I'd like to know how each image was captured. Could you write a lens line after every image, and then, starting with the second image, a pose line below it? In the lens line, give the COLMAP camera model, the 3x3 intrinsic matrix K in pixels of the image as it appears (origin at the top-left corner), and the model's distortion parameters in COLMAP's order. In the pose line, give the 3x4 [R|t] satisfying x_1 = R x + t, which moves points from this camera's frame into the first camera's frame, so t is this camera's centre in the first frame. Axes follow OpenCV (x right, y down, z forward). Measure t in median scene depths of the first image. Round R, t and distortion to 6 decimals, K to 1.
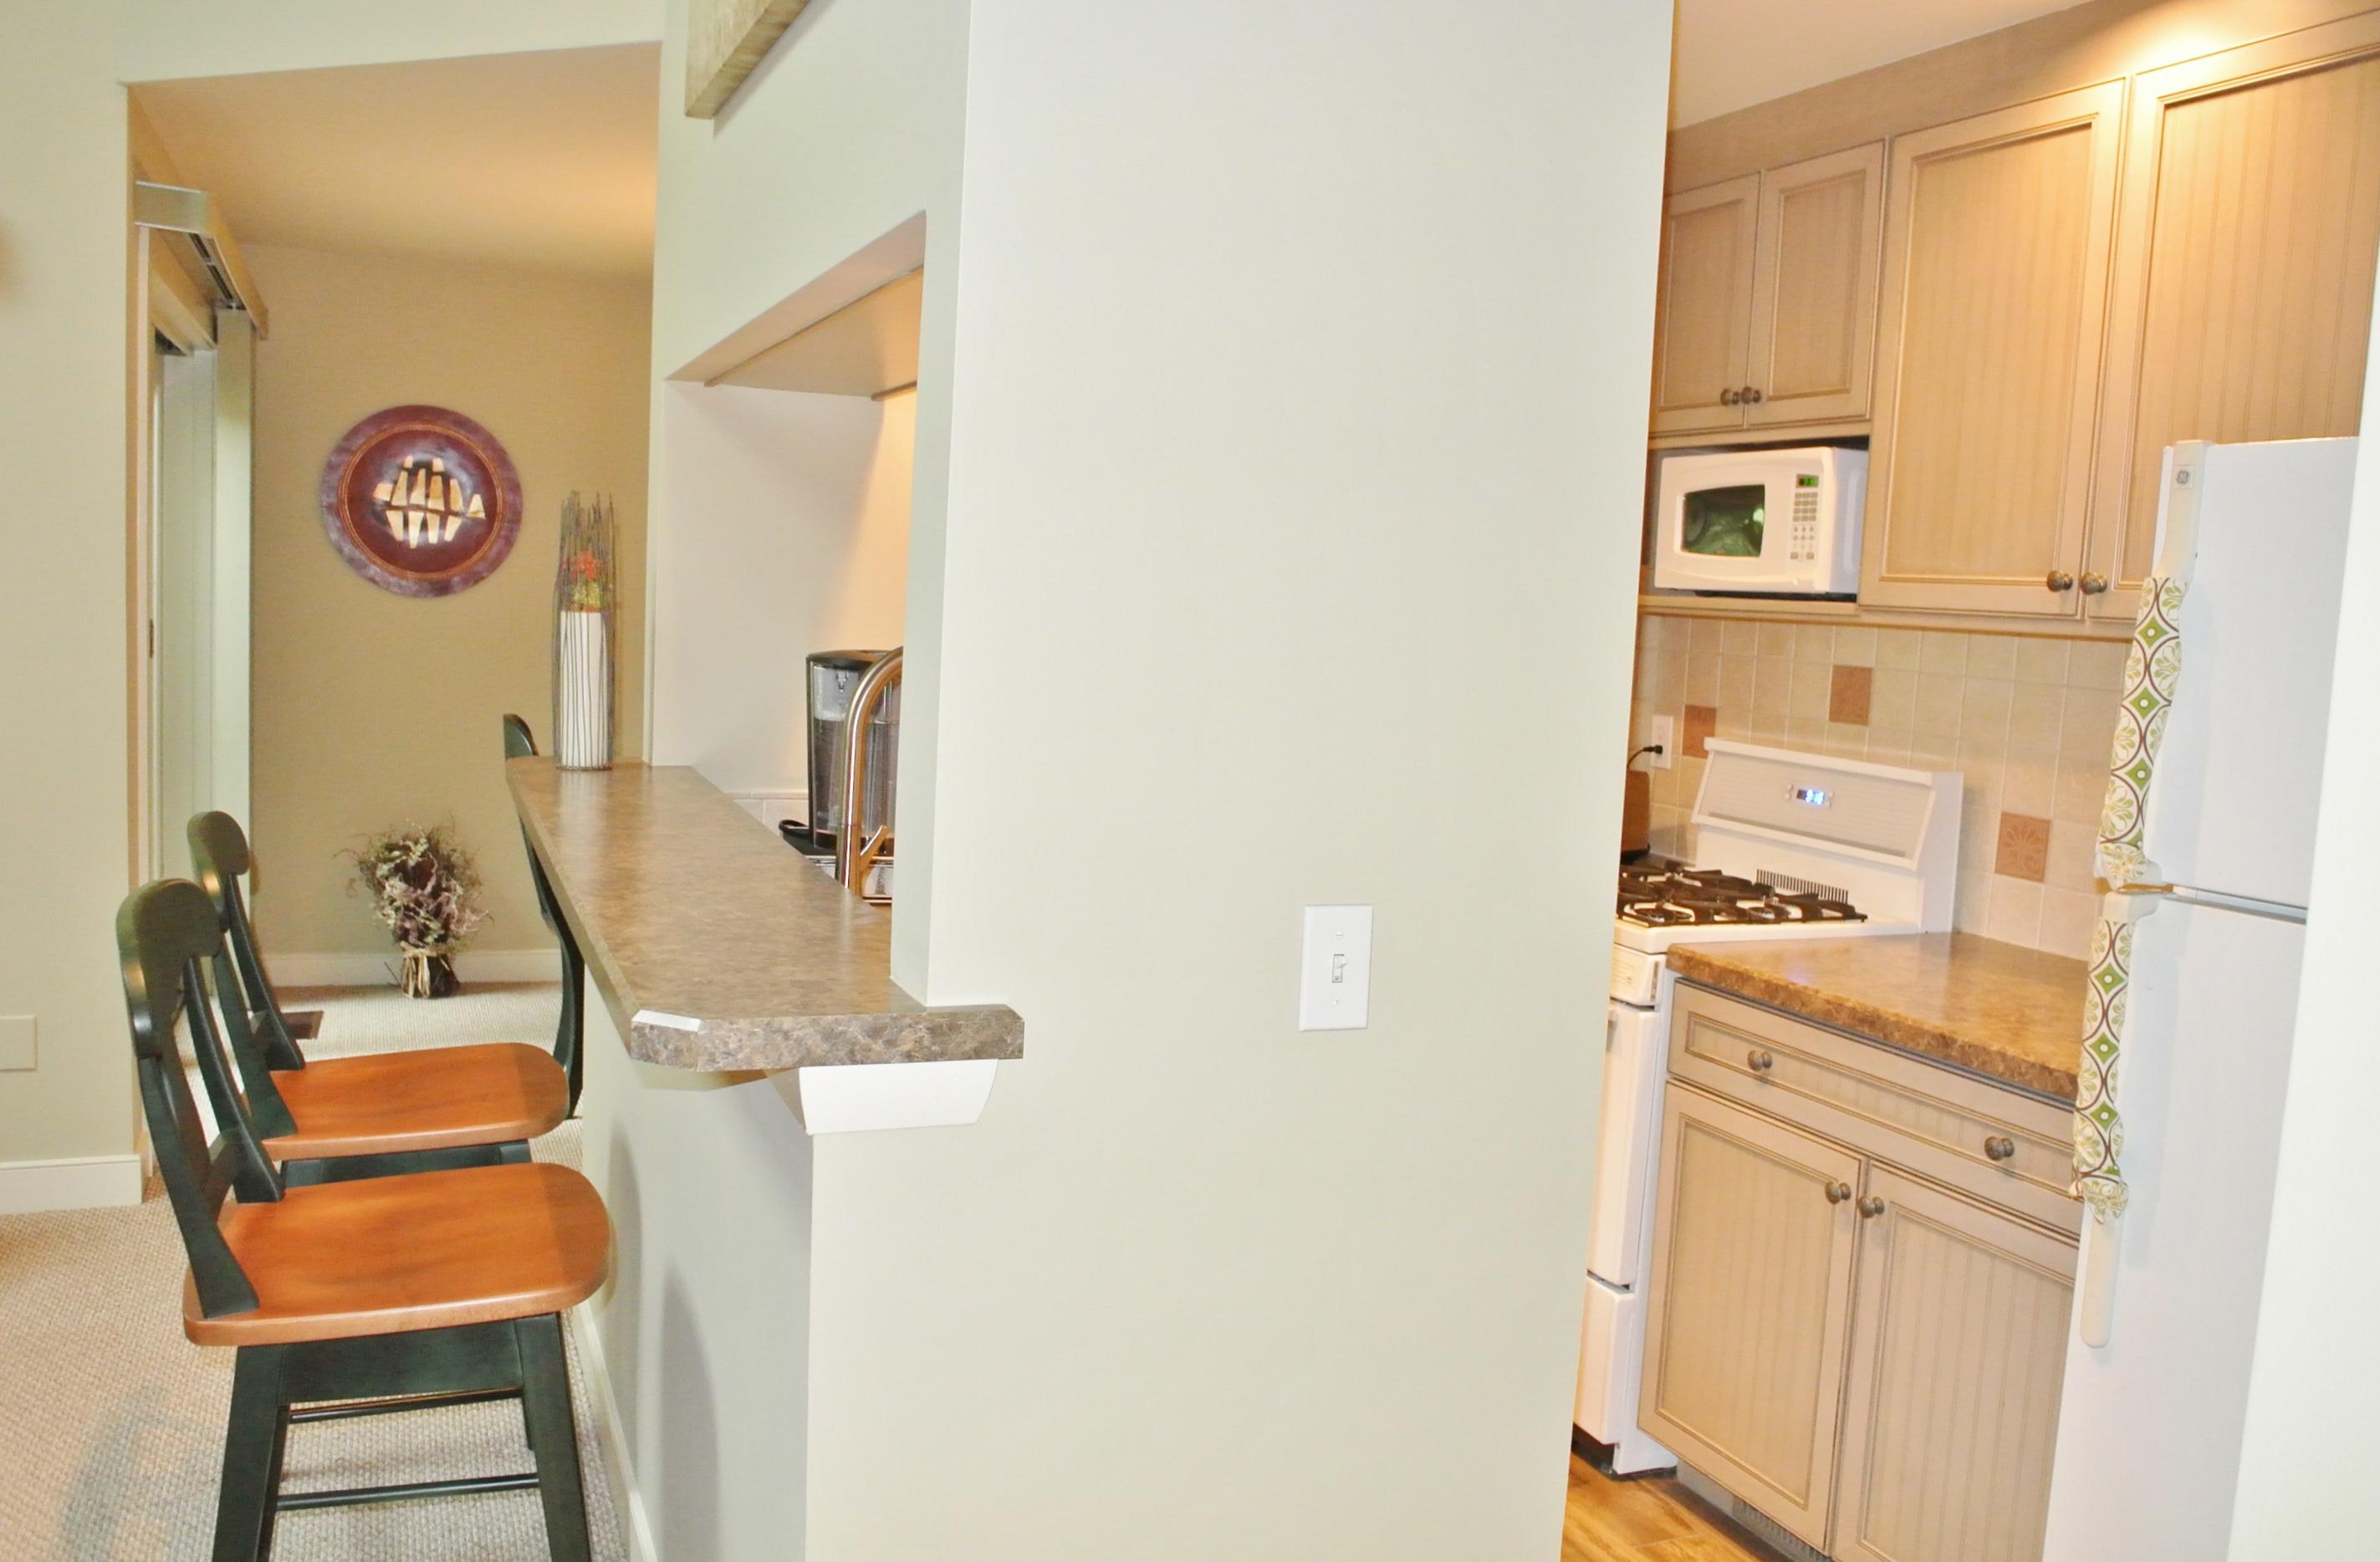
lens RADIAL K [[1923.5, 0, 1190.0], [0, 1923.5, 781.0], [0, 0, 1]] dist [-0.003133, -0.171412]
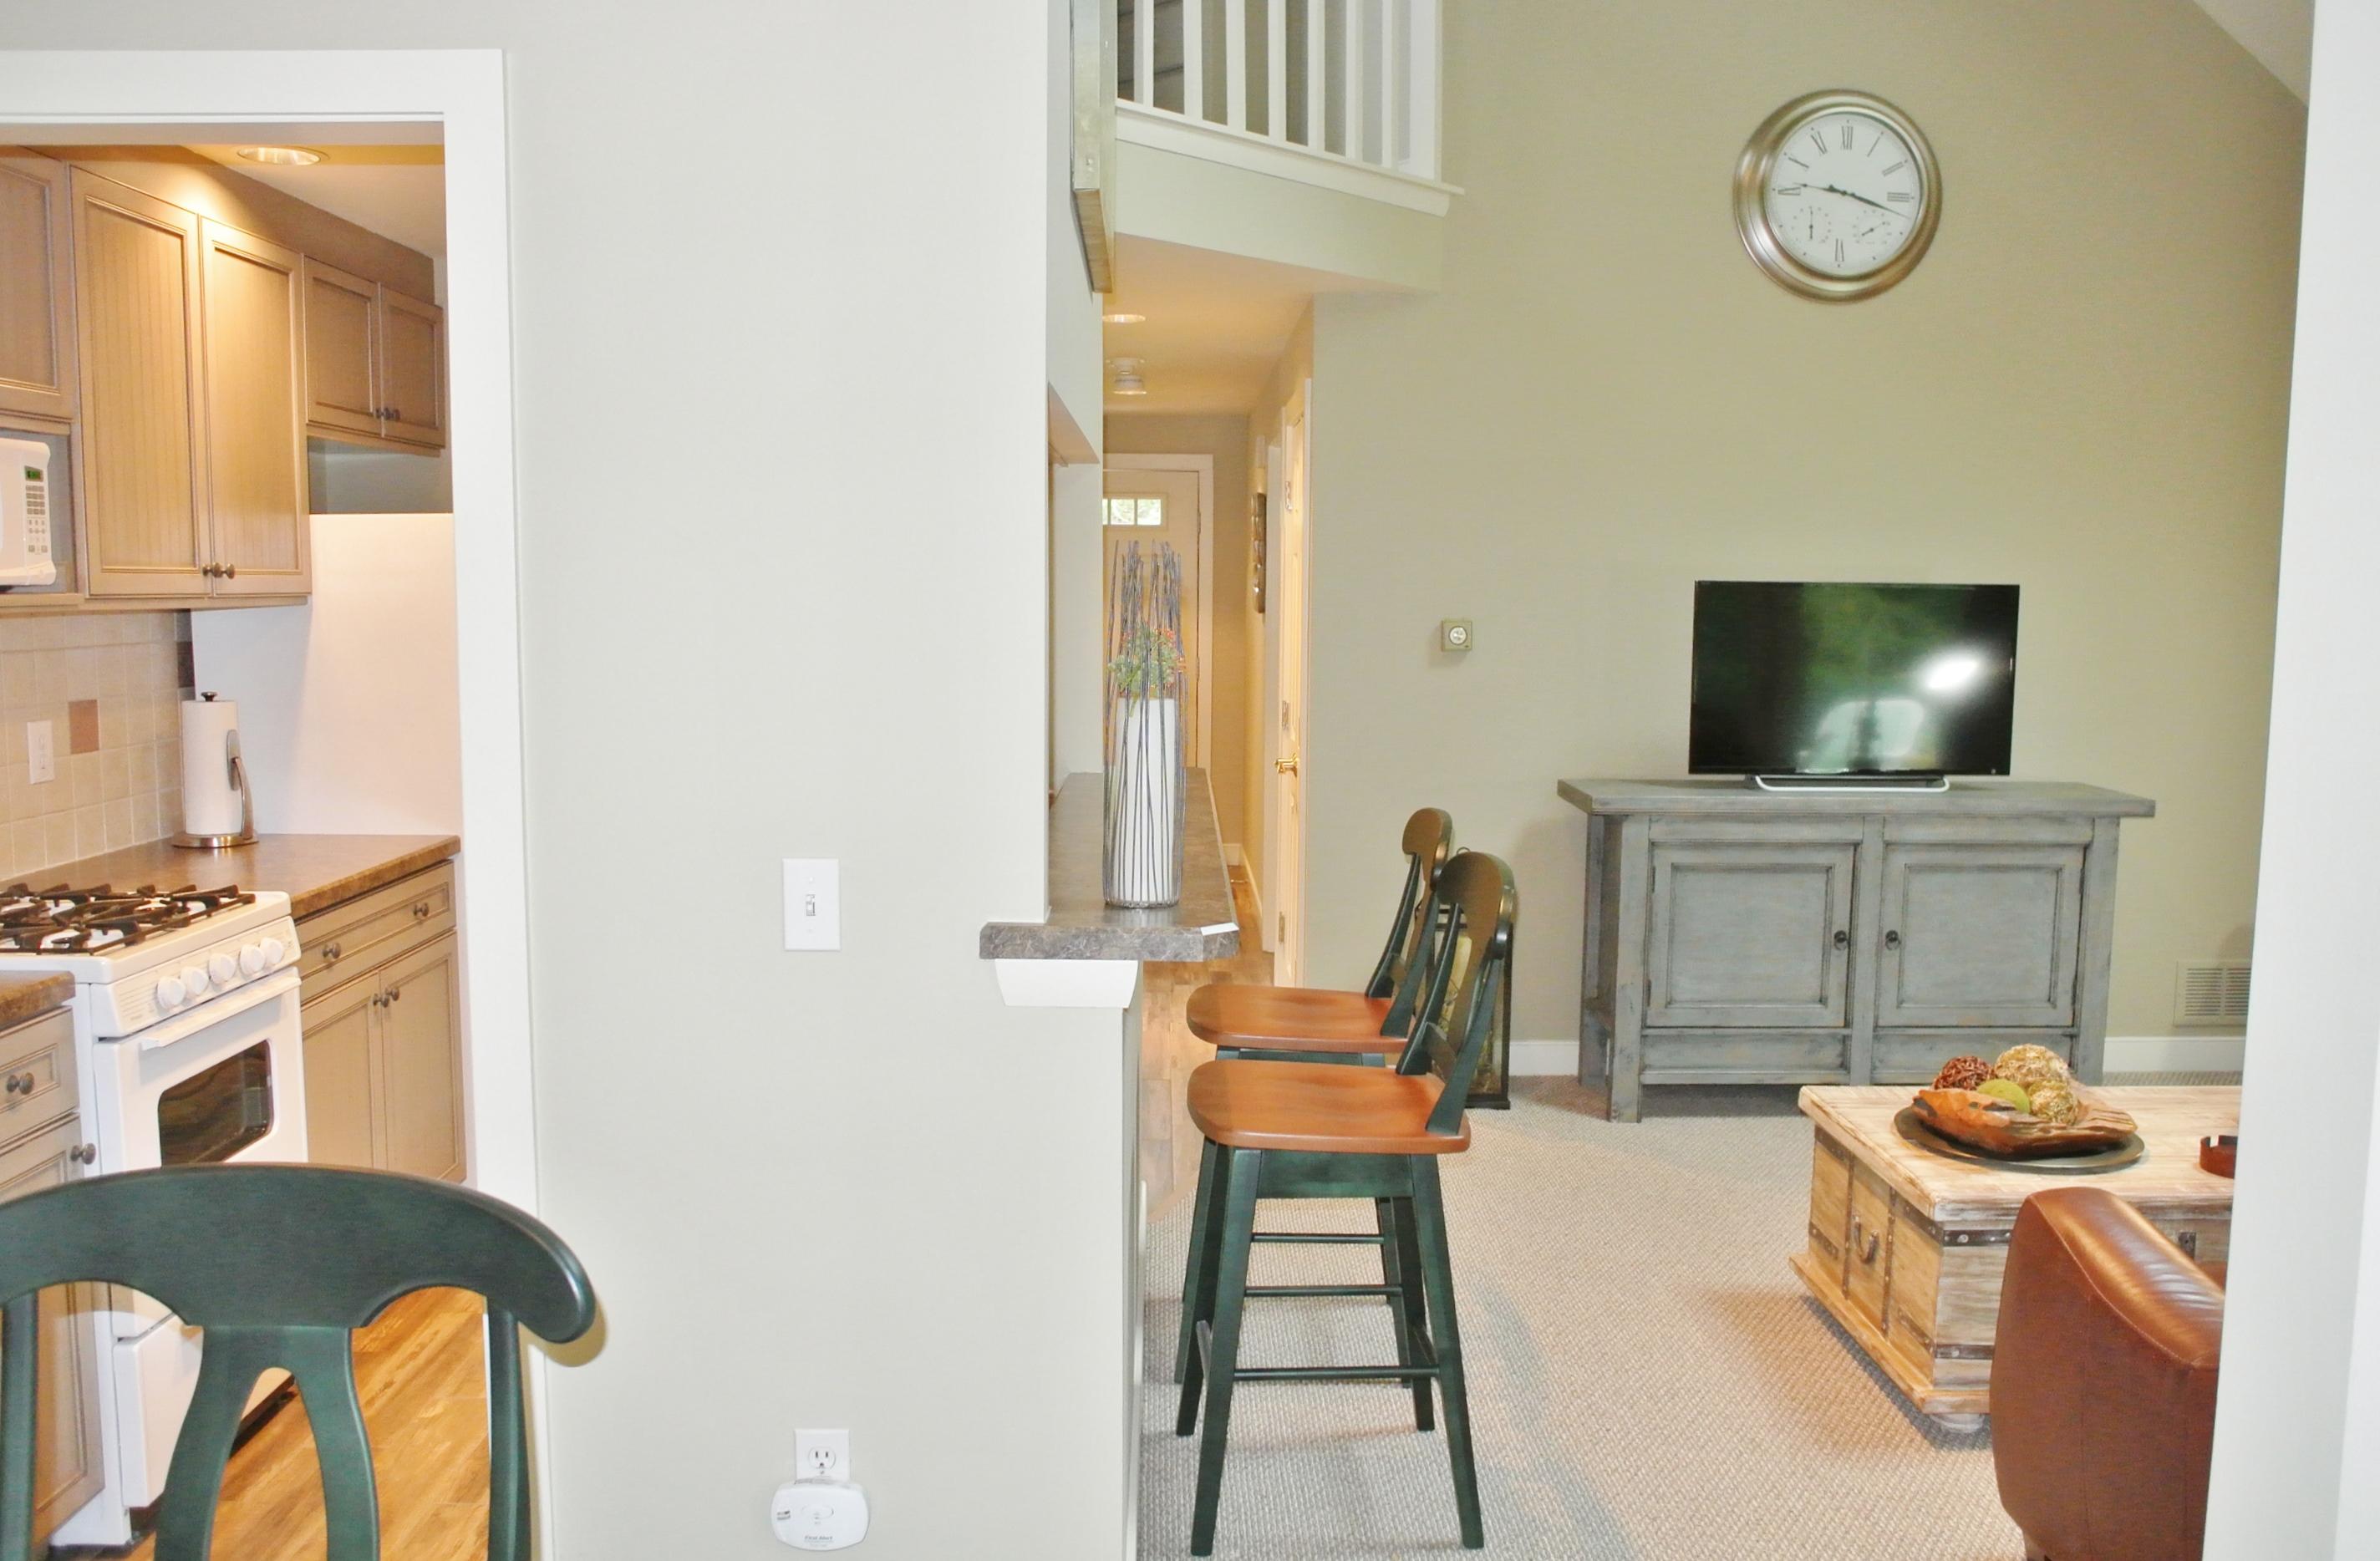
lens RADIAL K [[1882.4, 0, 1190.0], [0, 1882.4, 780.5], [0, 0, 1]] dist [-0.056889, -0.000309]
pose [[-0.929809, -0.095153, 0.355529, -0.567357], [-0.015477, 0.975256, 0.220538, -0.209740], [-0.367717, 0.199556, -0.908274, 1.592982]]
